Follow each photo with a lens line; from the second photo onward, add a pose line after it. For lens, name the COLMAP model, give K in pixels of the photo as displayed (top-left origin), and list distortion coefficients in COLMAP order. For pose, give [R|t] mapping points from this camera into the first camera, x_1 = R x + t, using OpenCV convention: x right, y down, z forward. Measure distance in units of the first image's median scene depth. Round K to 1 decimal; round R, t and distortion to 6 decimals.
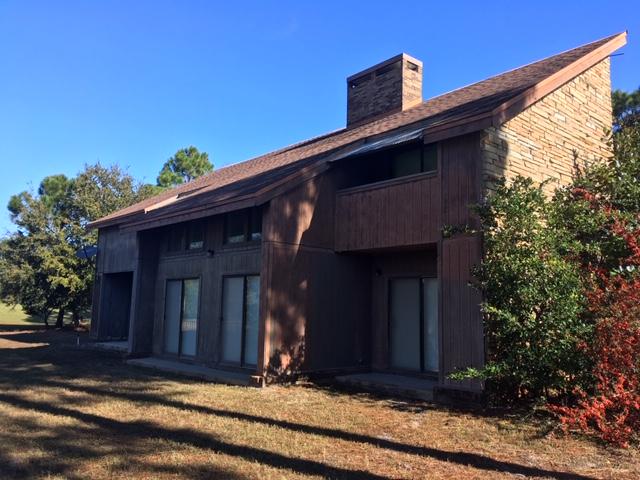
lens RADIAL K [[542.4, 0, 320.0], [0, 542.4, 240.0], [0, 0, 1]] dist [0.069712, -0.005376]
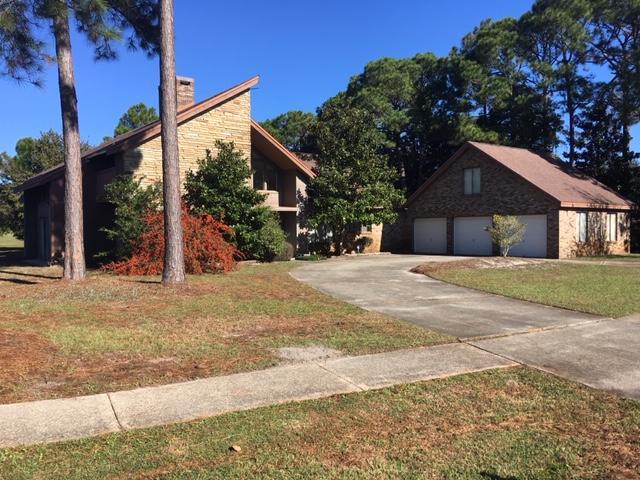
lens RADIAL K [[542.4, 0, 320.0], [0, 542.4, 240.0], [0, 0, 1]] dist [0.069712, -0.005376]
pose [[0.996902, -0.030043, -0.072686, 0.680589], [0.040144, 0.989085, 0.141770, -0.066033], [0.067634, -0.144249, 0.987227, -0.672284]]
